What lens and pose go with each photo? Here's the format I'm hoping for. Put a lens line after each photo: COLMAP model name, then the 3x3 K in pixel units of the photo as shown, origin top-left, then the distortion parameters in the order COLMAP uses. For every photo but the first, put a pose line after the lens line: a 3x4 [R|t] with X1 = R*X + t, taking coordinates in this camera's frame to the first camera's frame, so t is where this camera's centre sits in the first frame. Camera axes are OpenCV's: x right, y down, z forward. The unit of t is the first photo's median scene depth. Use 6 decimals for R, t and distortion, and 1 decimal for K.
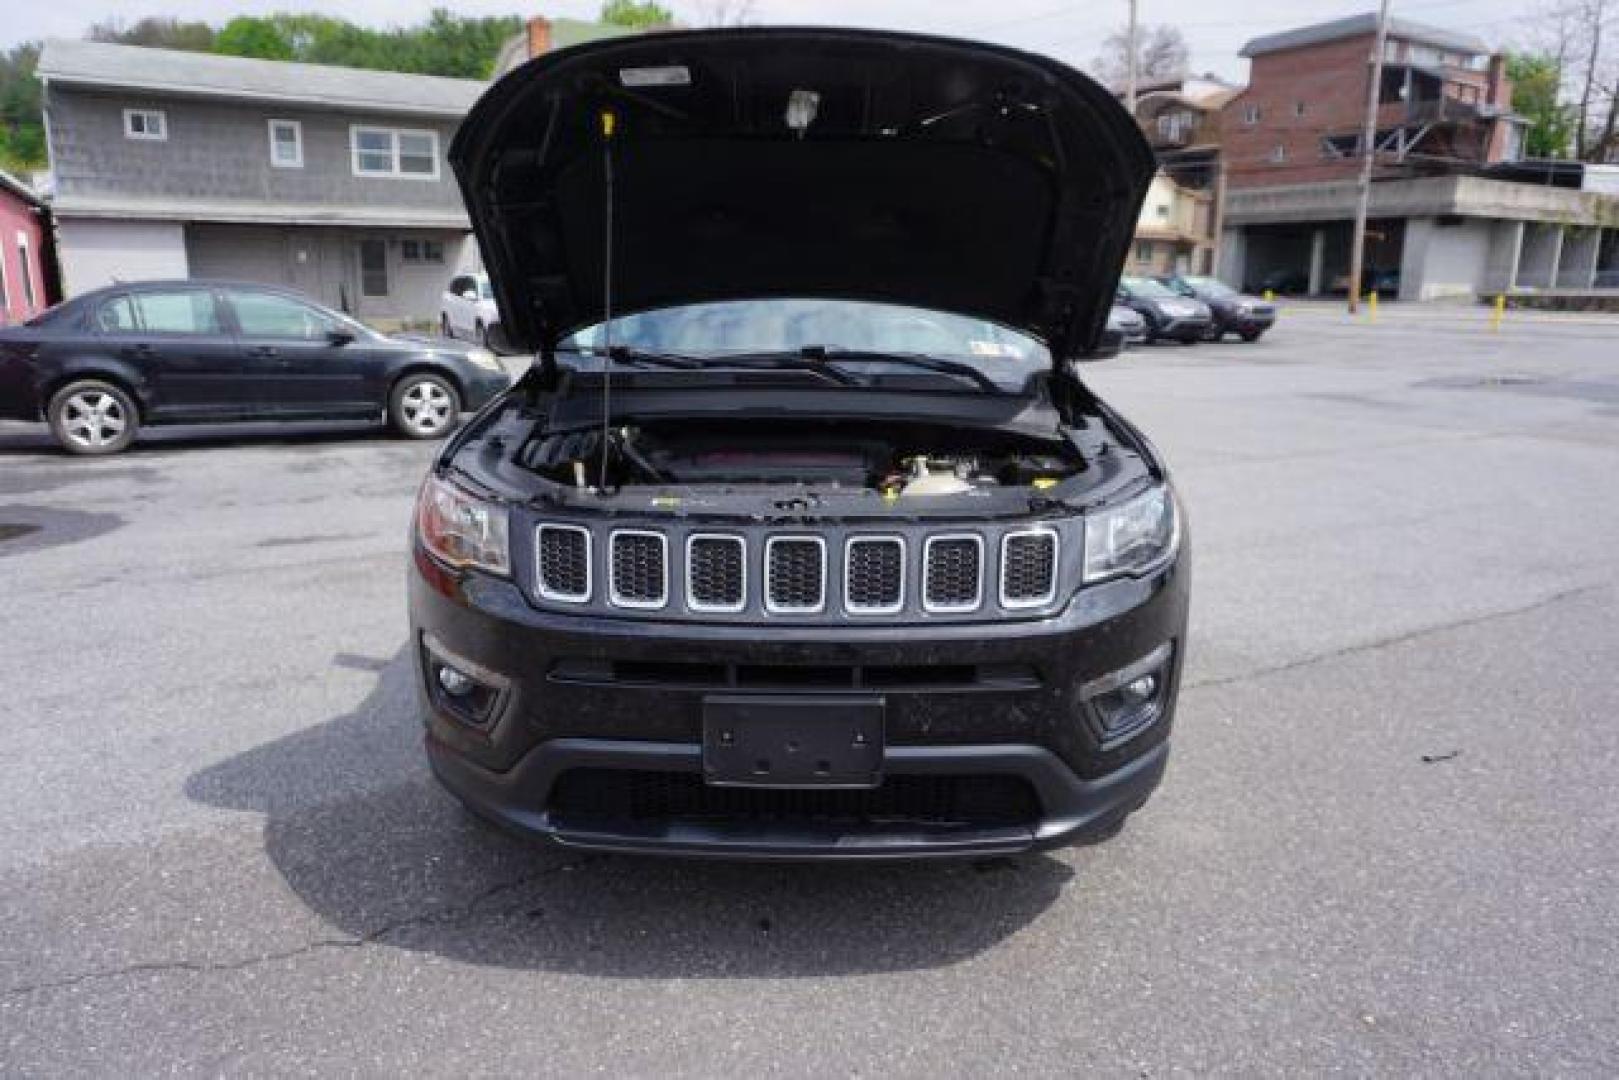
lens RADIAL K [[1090.6, 0, 791.9], [0, 1090.6, 538.8], [0, 0, 1]] dist [-0.041901, 0.037350]
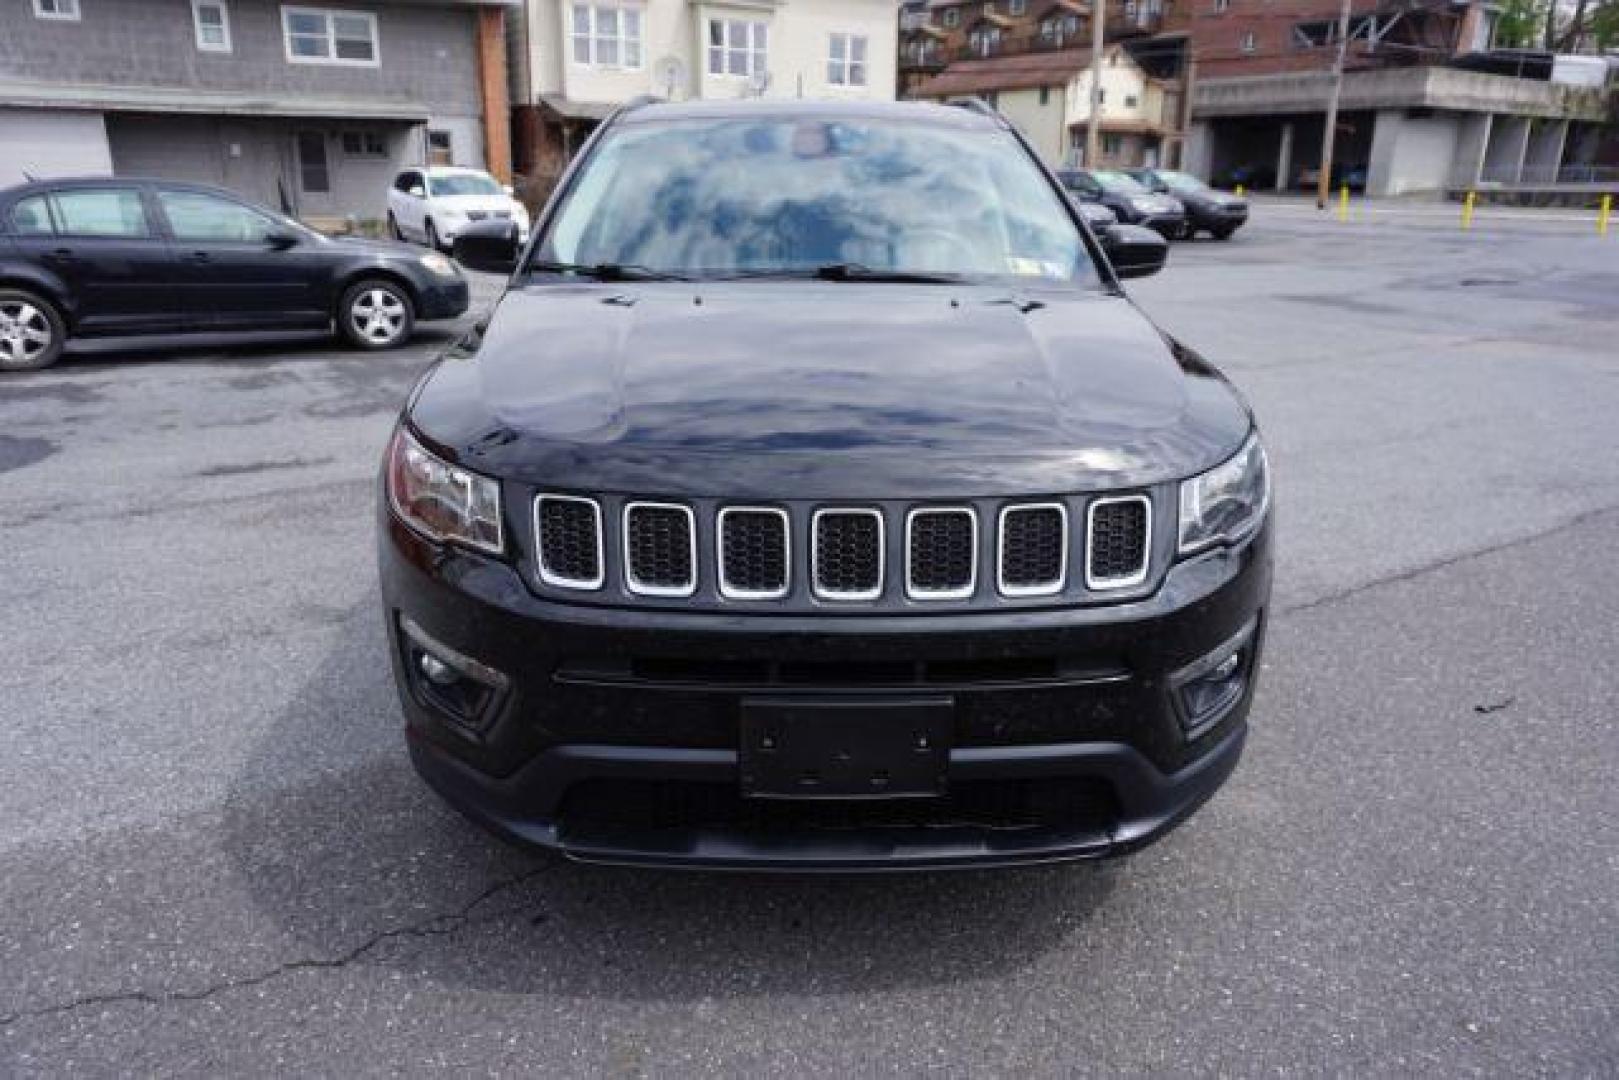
lens RADIAL K [[1090.6, 0, 791.9], [0, 1090.6, 538.8], [0, 0, 1]] dist [-0.041901, 0.037350]
pose [[0.999279, -0.011450, 0.036192, -0.052401], [0.008113, 0.995816, 0.091020, -0.041547], [-0.037083, -0.090661, 0.995191, 0.122627]]
